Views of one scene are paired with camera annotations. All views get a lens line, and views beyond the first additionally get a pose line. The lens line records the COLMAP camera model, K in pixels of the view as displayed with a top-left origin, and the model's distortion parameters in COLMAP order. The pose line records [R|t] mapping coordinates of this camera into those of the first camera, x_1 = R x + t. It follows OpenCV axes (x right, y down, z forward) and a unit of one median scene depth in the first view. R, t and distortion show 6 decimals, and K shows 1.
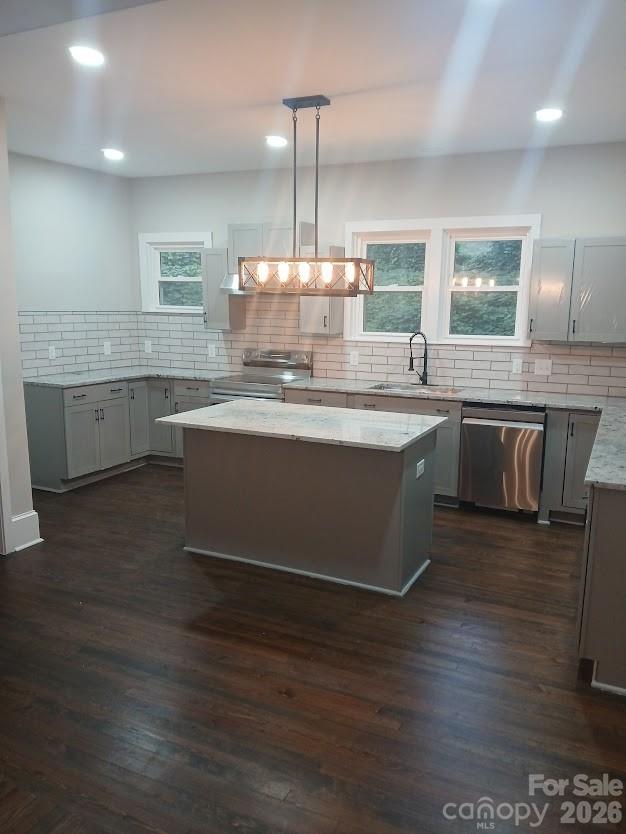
lens RADIAL K [[639.7, 0, 327.3], [0, 639.7, 419.4], [0, 0, 1]] dist [0.112407, -0.214375]
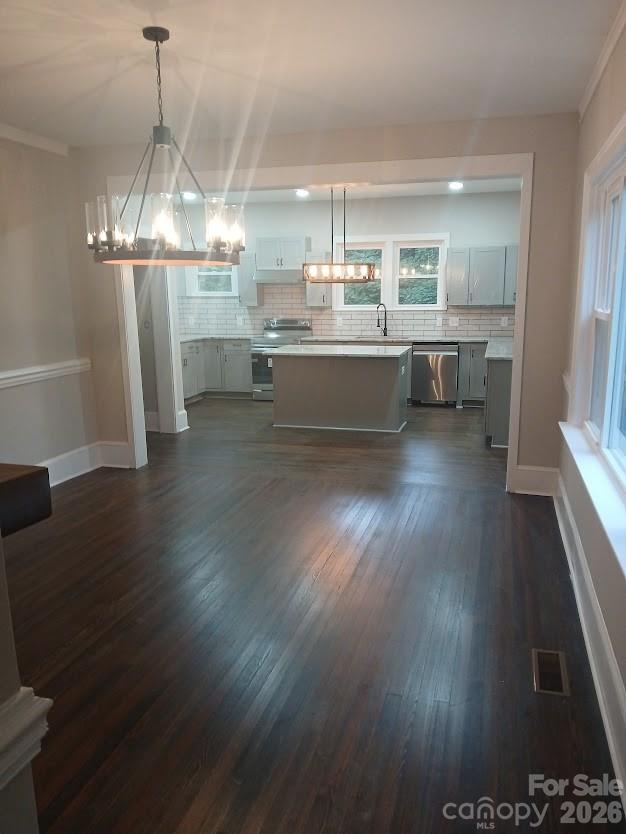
lens RADIAL K [[639.7, 0, 327.3], [0, 639.7, 419.4], [0, 0, 1]] dist [0.112407, -0.214375]
pose [[0.984691, -0.058072, 0.164350, -0.280151], [0.054346, 0.998155, 0.027080, 0.108343], [-0.165619, -0.017733, 0.986030, -0.606661]]
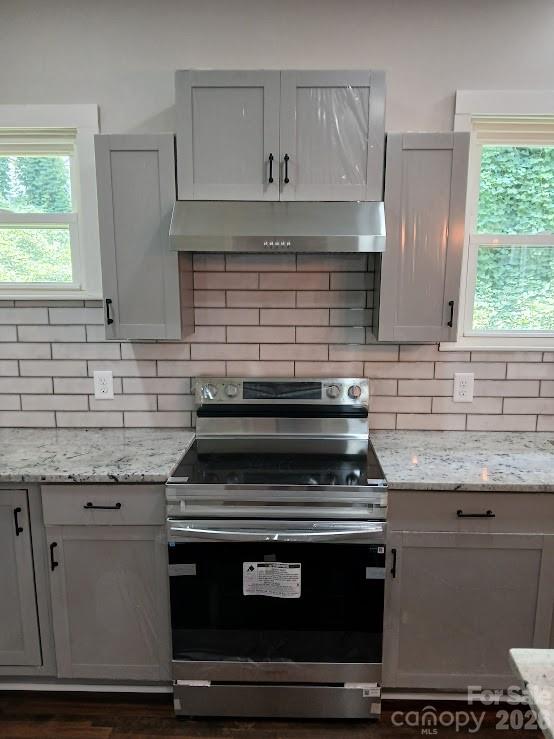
lens RADIAL K [[566.8, 0, 289.7], [0, 566.8, 371.7], [0, 0, 1]] dist [0.112407, -0.214375]
pose [[0.918745, -0.077932, 0.387084, -0.251121], [0.081253, 0.996663, 0.007804, -0.127629], [-0.386400, 0.024282, 0.922011, 0.699673]]
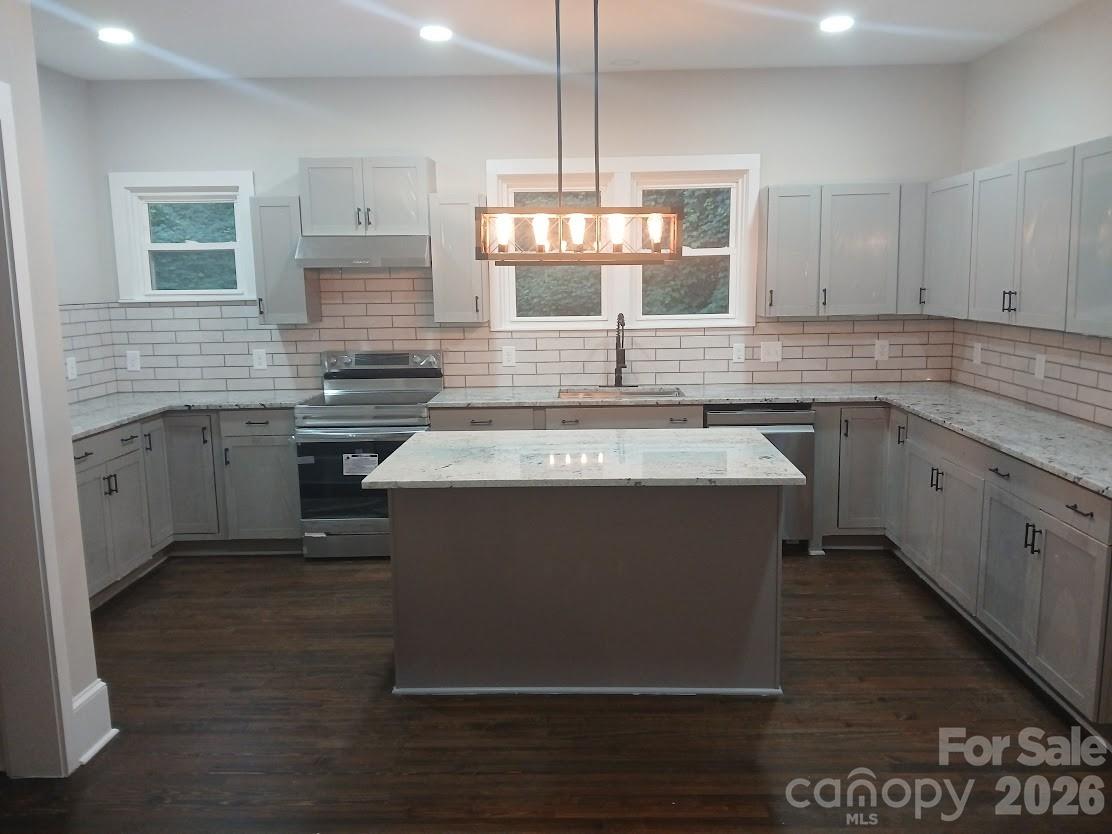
lens RADIAL K [[852.9, 0, 565.0], [0, 852.9, 394.9], [0, 0, 1]] dist [0.112407, -0.214375]
pose [[0.917817, -0.083739, 0.388071, -0.276814], [0.099909, 0.994761, -0.021640, -0.029754], [-0.384226, 0.058633, 0.921375, 0.143623]]
